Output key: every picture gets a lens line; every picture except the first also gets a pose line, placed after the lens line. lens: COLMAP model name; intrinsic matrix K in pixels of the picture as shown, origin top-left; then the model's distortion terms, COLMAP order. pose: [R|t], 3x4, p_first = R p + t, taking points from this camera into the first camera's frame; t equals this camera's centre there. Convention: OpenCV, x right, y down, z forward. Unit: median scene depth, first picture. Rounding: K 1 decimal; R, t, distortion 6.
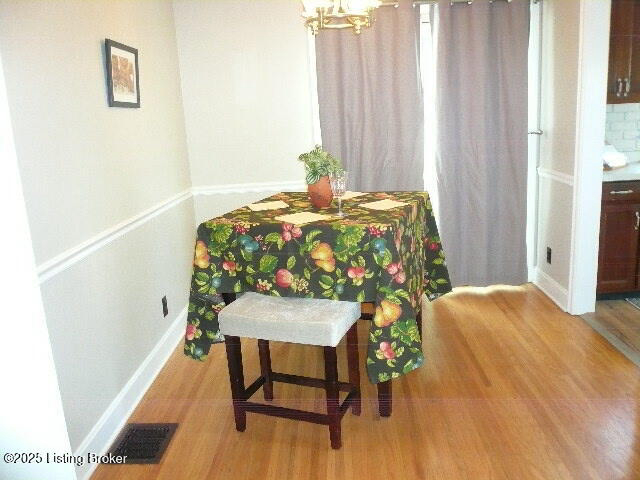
lens RADIAL K [[535.0, 0, 320.0], [0, 535.0, 240.0], [0, 0, 1]] dist [-0.131787, 0.135537]
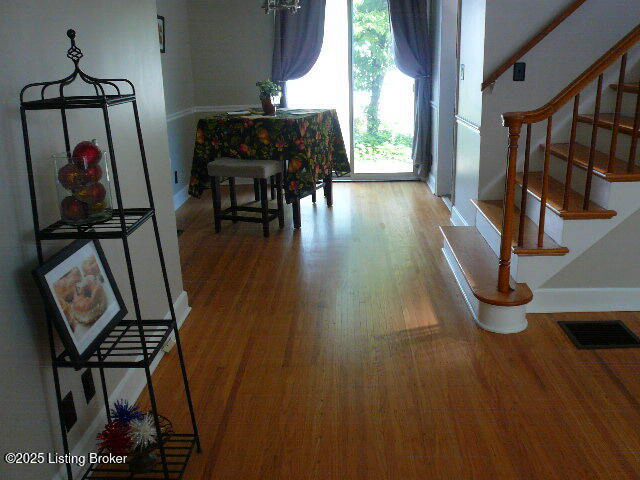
lens RADIAL K [[590.9, 0, 320.0], [0, 590.9, 240.0], [0, 0, 1]] dist [-0.054568, 0.009482]
pose [[0.998675, 0.040451, -0.031815, 0.275822], [-0.038351, 0.997210, 0.064045, 0.246192], [0.034317, -0.062740, 0.997440, -1.055962]]
